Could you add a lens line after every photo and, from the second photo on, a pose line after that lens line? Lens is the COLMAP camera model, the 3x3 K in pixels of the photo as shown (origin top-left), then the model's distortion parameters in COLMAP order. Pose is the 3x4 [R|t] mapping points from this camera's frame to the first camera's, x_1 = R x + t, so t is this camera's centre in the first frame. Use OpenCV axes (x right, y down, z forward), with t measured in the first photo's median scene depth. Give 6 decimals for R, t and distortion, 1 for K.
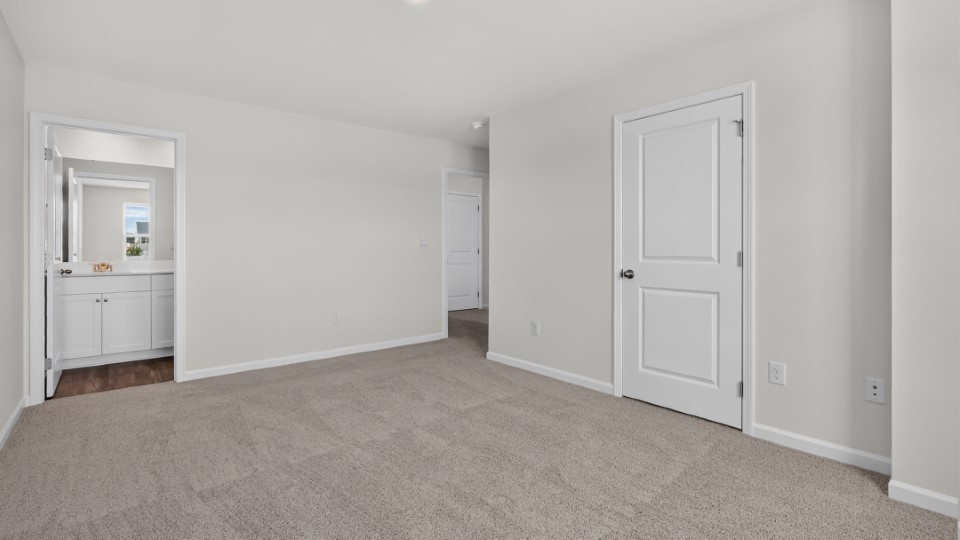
lens RADIAL K [[444.9, 0, 477.5], [0, 444.9, 272.4], [0, 0, 1]] dist [-0.003668, 0.000014]
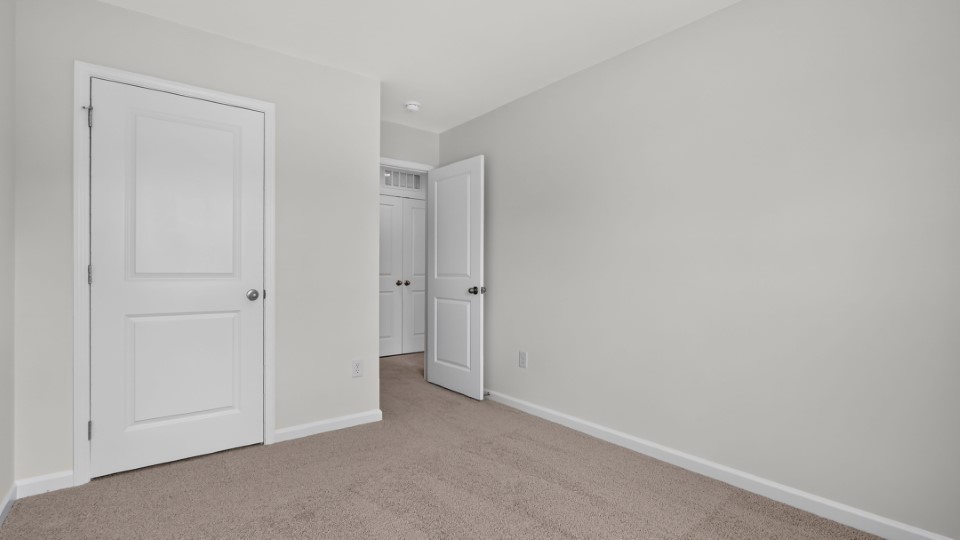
lens RADIAL K [[444.9, 0, 477.5], [0, 444.9, 272.4], [0, 0, 1]] dist [-0.003668, 0.000014]
pose [[0.019713, -0.005004, 0.999793, -0.612634], [0.038322, 0.999256, 0.004246, -0.033379], [-0.999071, 0.038230, 0.019890, 0.693053]]
